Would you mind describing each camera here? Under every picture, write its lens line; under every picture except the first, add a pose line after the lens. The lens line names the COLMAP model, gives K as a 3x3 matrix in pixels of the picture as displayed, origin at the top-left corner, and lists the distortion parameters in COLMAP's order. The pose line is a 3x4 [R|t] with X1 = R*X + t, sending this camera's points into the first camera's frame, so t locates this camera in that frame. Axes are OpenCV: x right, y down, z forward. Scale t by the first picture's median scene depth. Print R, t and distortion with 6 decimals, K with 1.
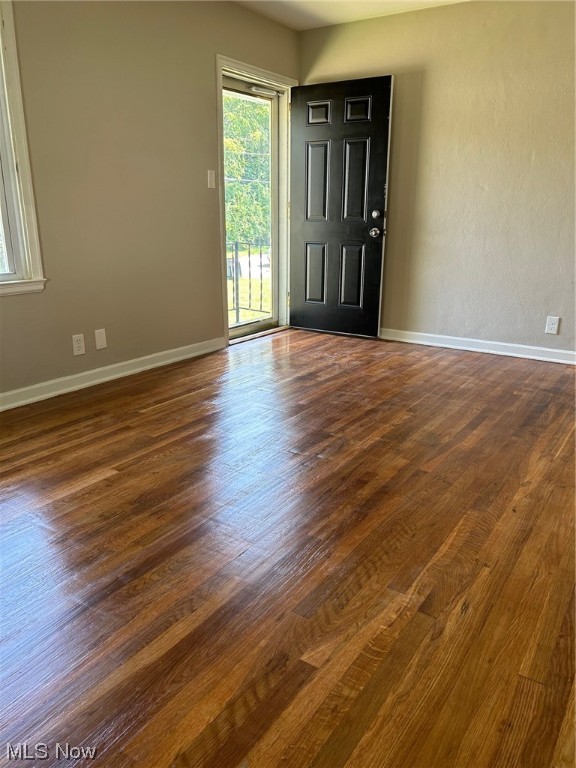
lens RADIAL K [[582.8, 0, 288.0], [0, 582.8, 384.0], [0, 0, 1]] dist [0.015086, 0.004943]
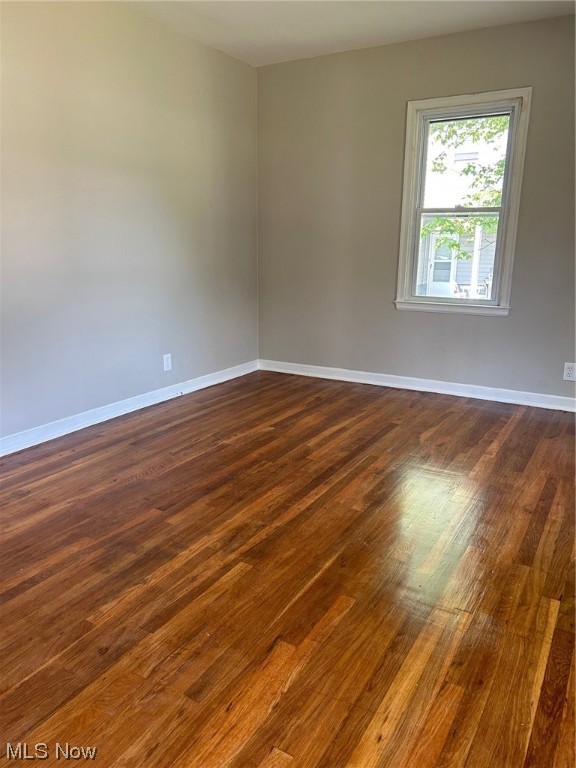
lens RADIAL K [[582.8, 0, 288.0], [0, 582.8, 384.0], [0, 0, 1]] dist [0.015086, 0.004943]
pose [[-0.997974, 0.004223, -0.063475, 0.064542], [-0.028556, 0.861873, 0.506320, -0.497510], [0.056846, 0.507107, -0.860006, 1.578378]]
